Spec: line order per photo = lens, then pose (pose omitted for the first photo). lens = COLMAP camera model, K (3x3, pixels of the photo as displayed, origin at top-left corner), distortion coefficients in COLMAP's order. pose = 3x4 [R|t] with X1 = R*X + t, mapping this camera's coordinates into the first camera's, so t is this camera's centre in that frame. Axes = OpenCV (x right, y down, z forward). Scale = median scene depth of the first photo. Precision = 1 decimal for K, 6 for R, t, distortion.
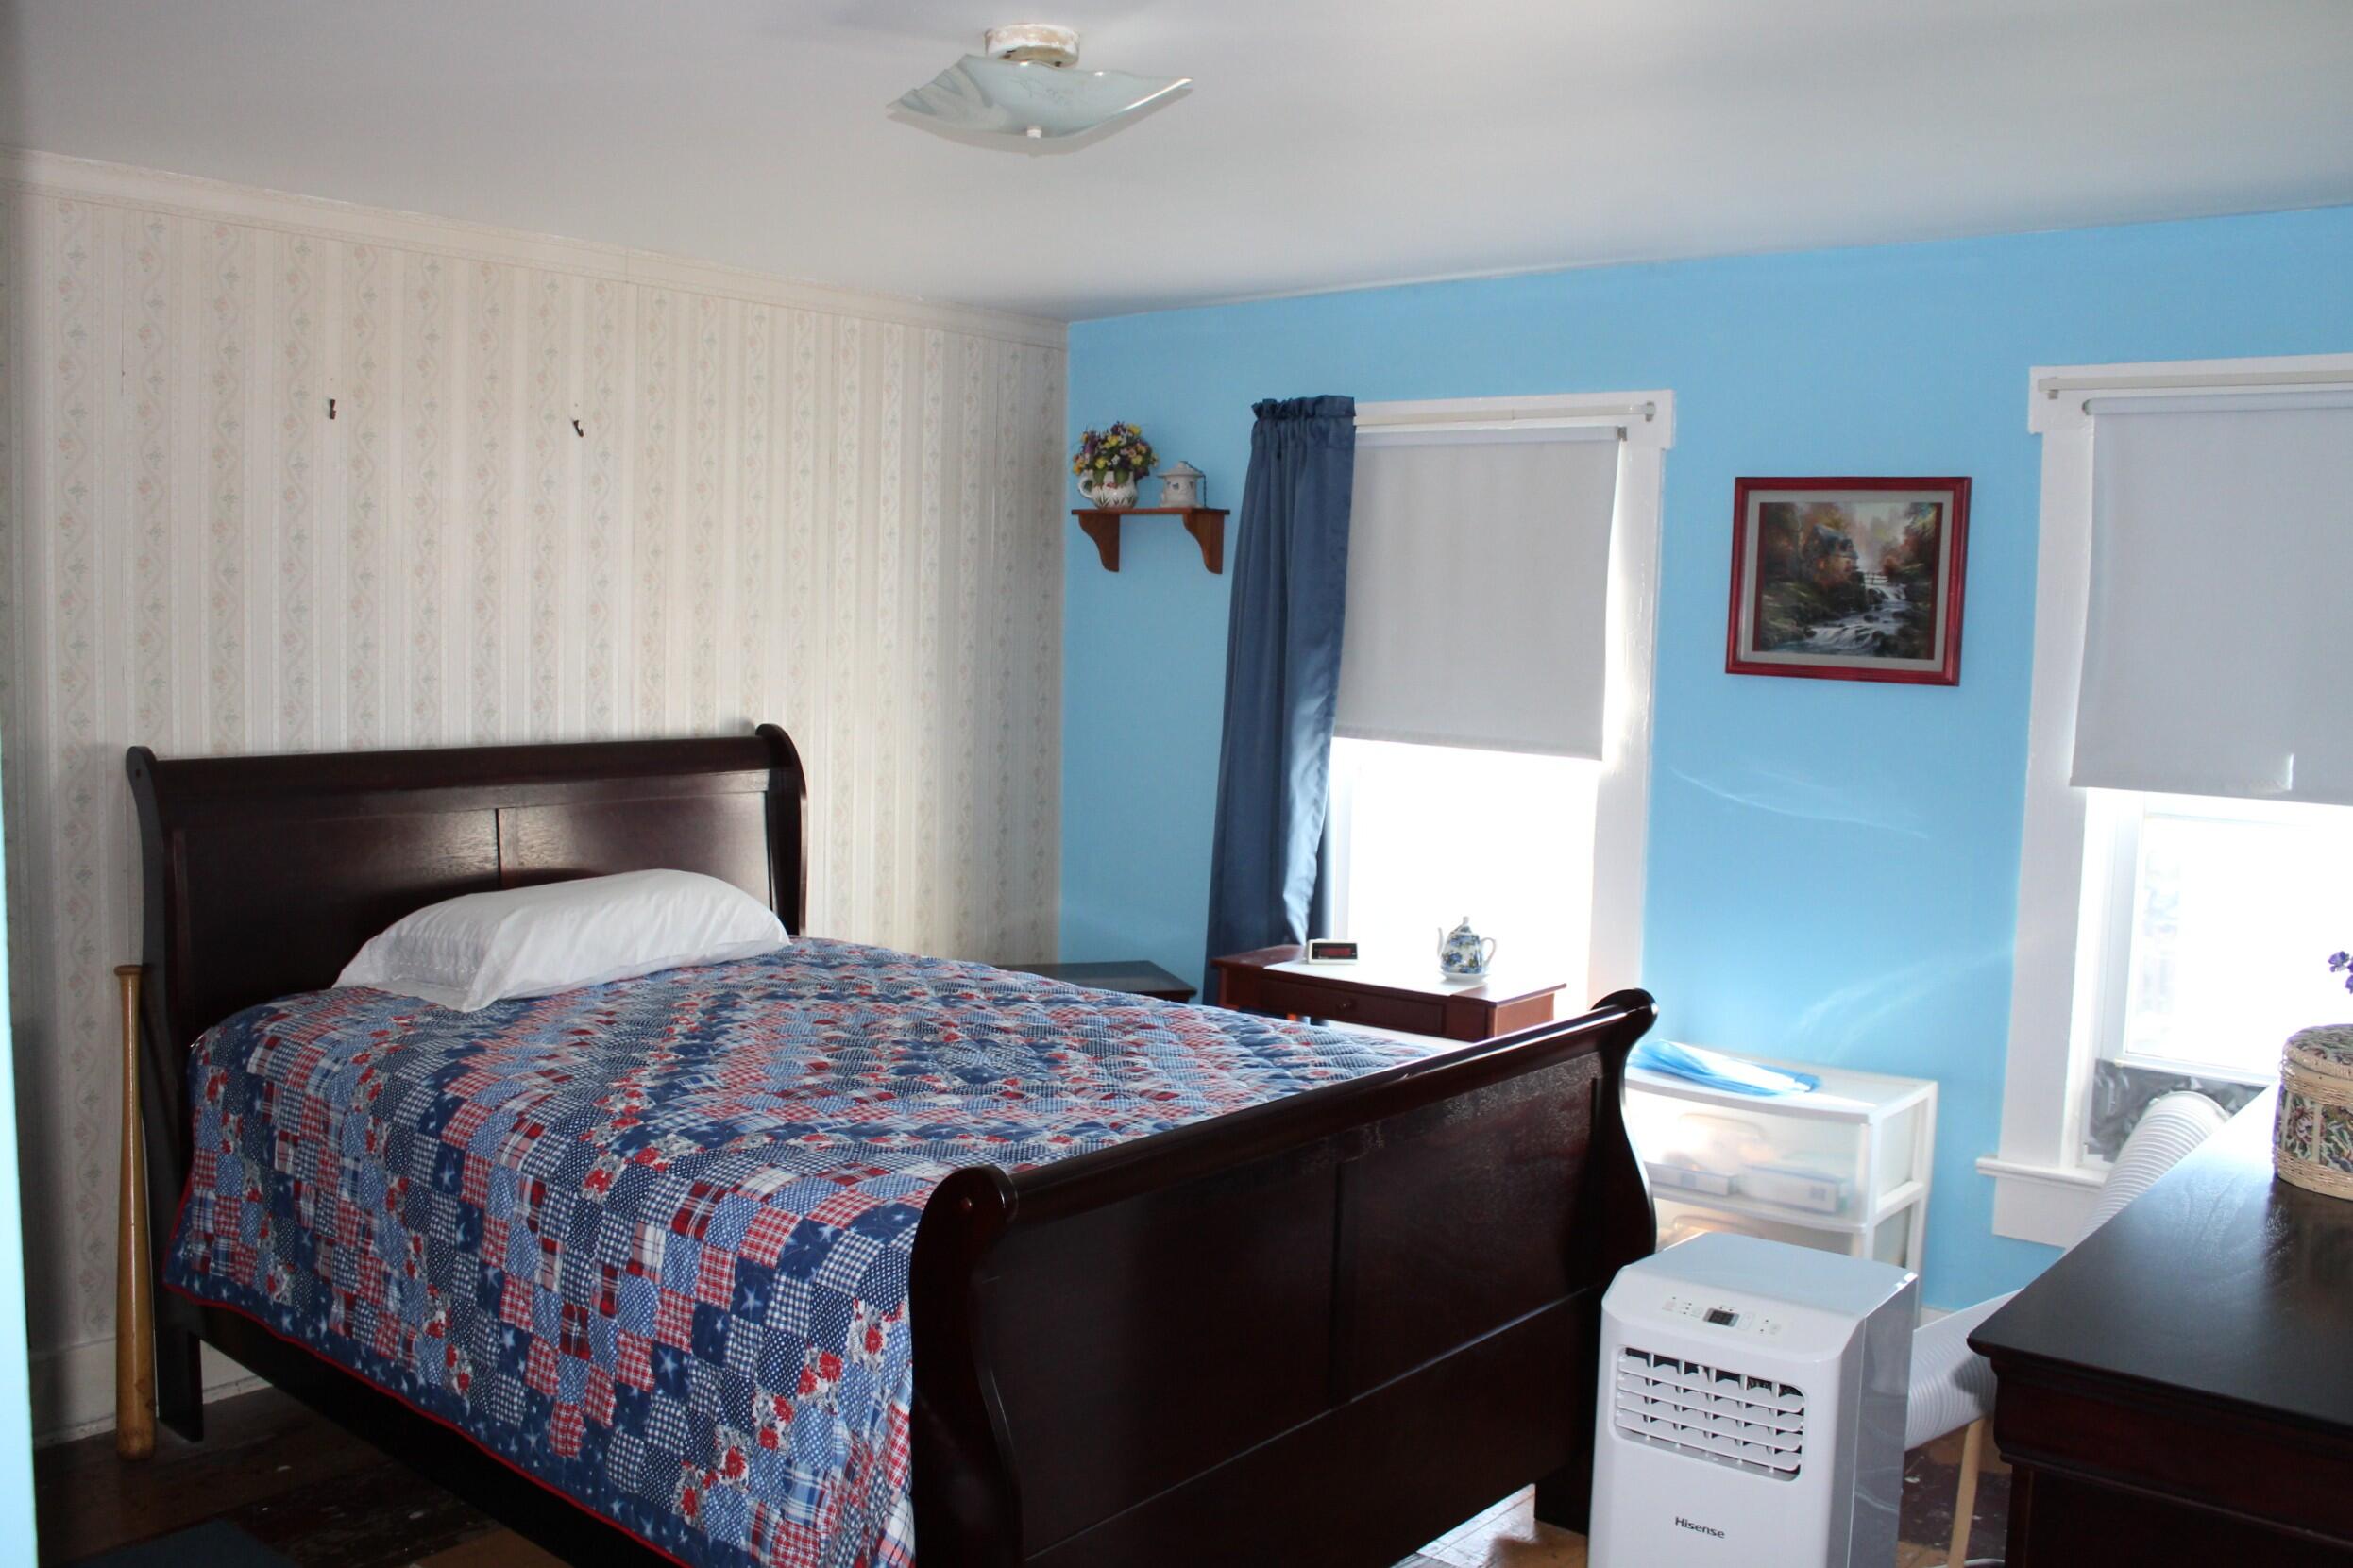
lens RADIAL K [[2009.3, 0, 1168.5], [0, 2009.3, 787.4], [0, 0, 1]] dist [-0.166594, 0.166621]
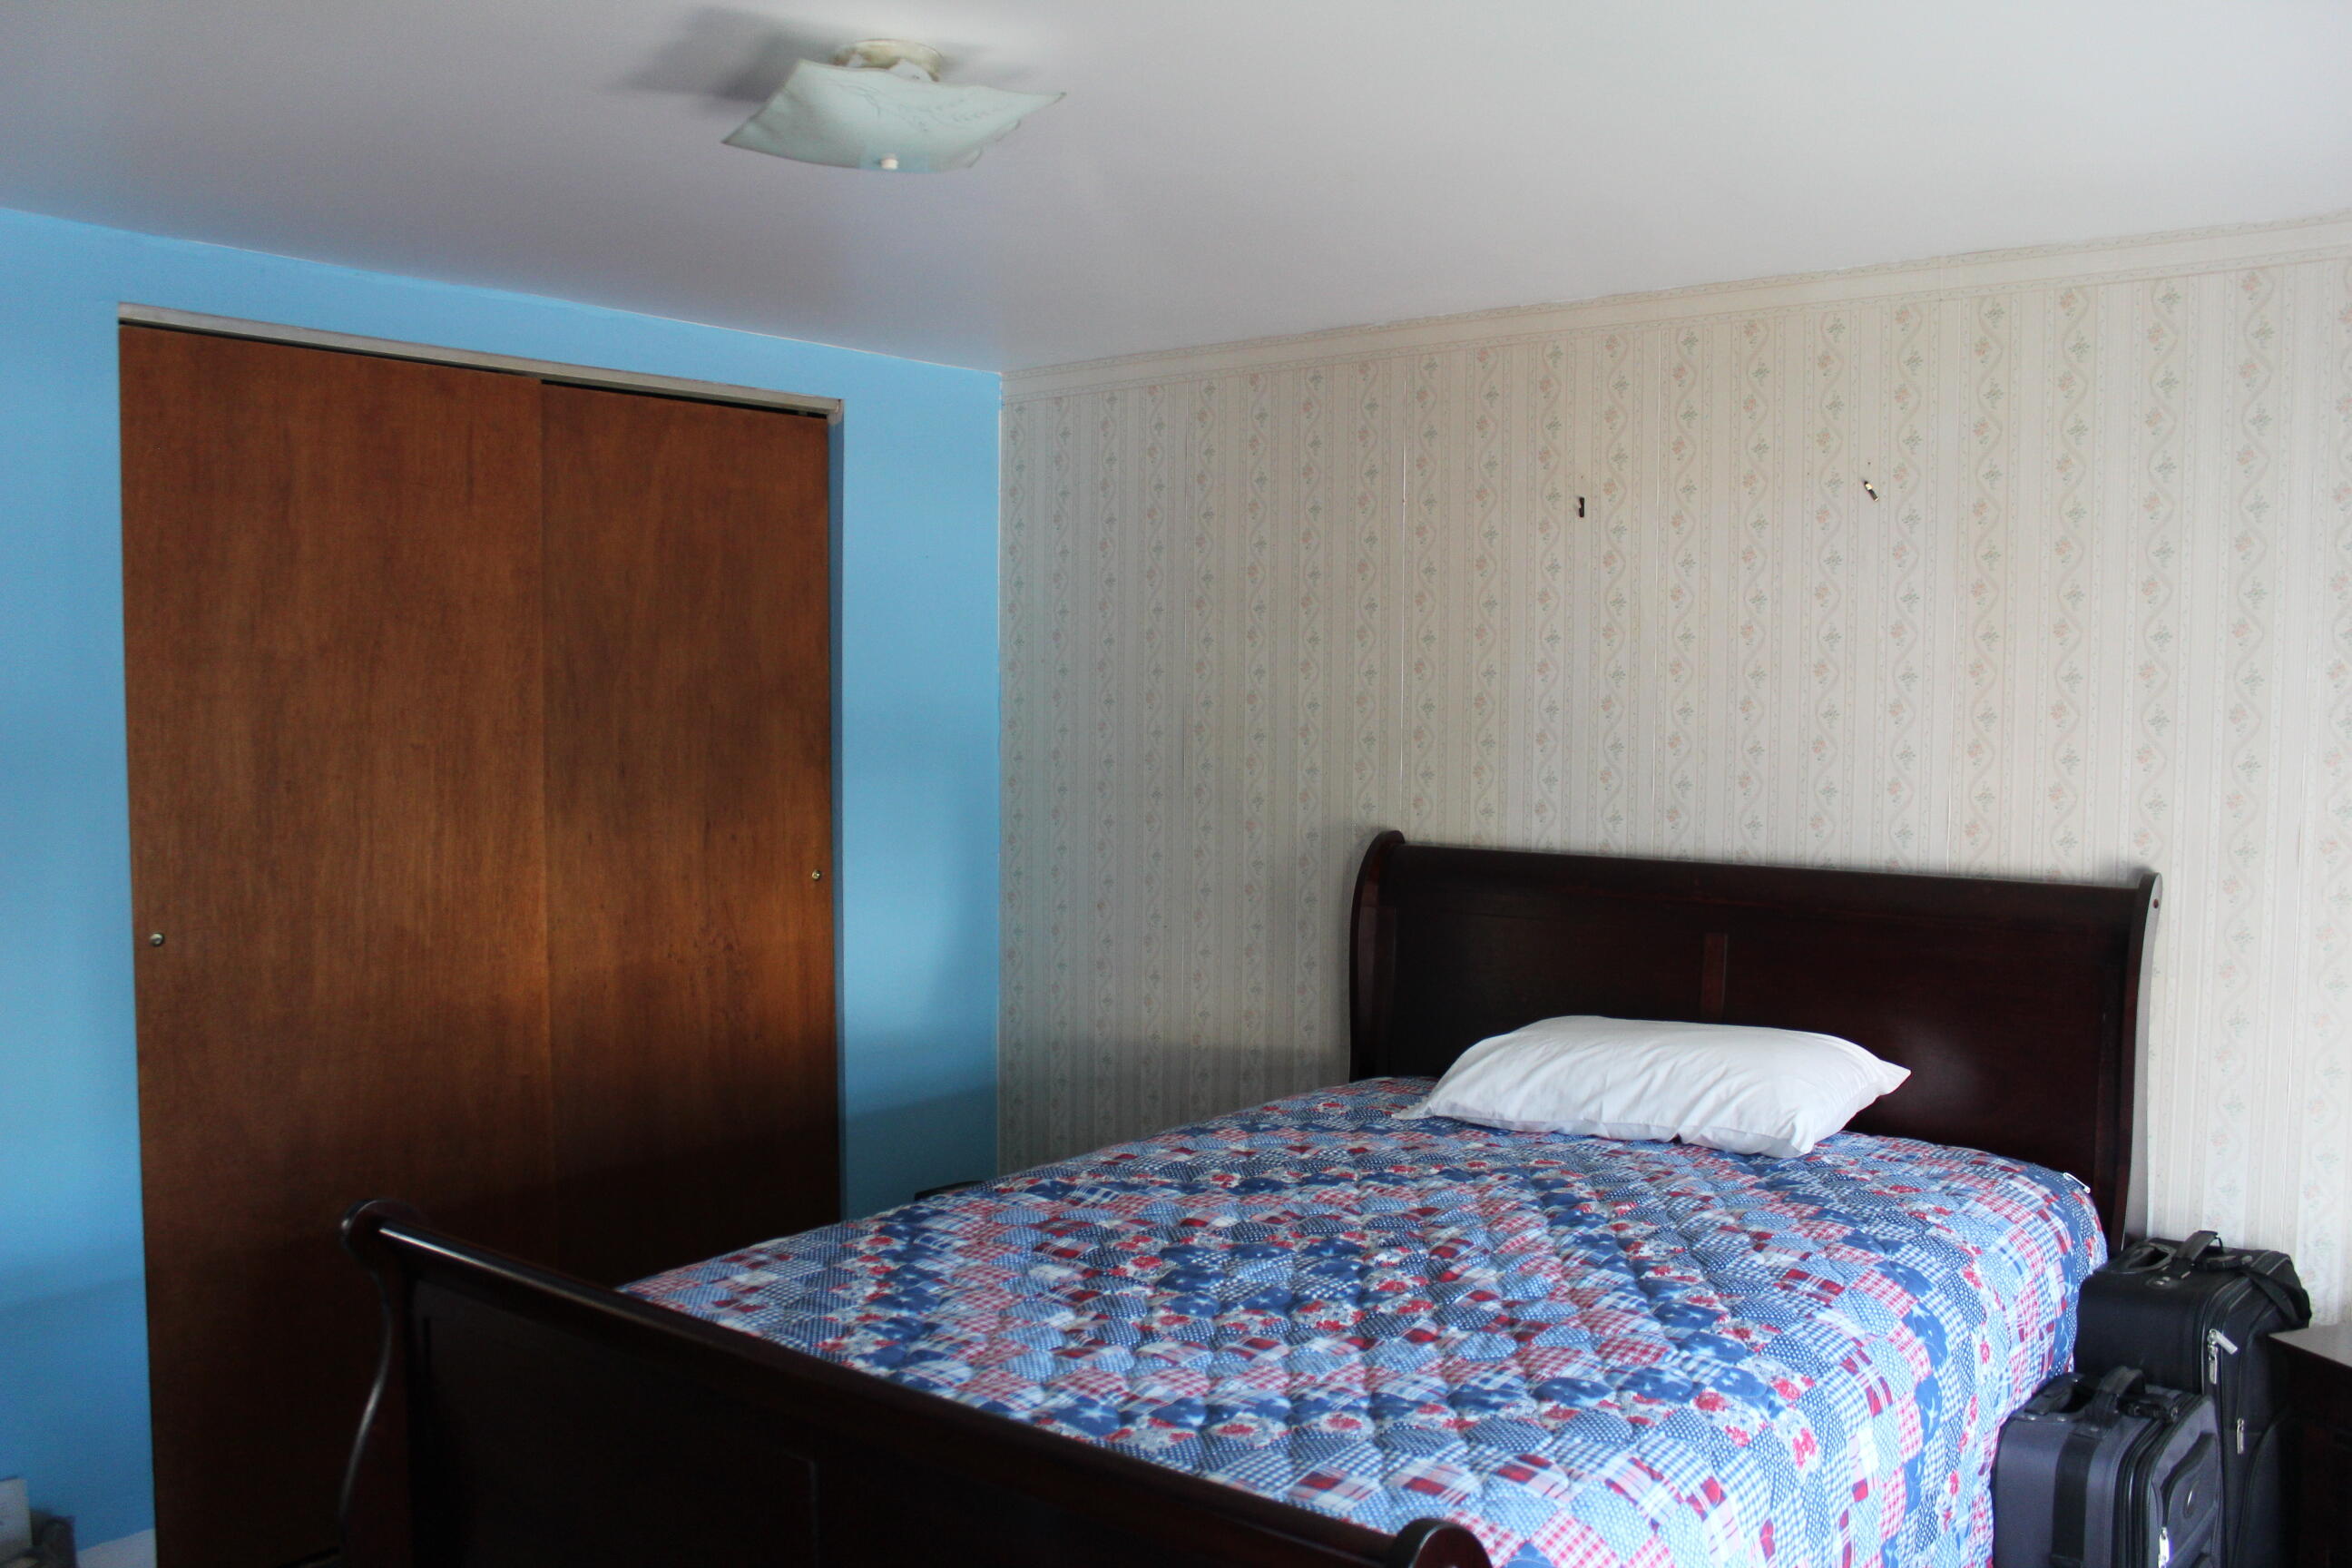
lens RADIAL K [[2008.6, 0, 1168.0], [0, 2008.6, 787.4], [0, 0, 1]] dist [-0.166594, 0.166621]
pose [[0.028720, 0.030554, -0.999120, 0.535936], [-0.091770, 0.995392, 0.027802, -0.058272], [0.995366, 0.090891, 0.031391, 0.727382]]
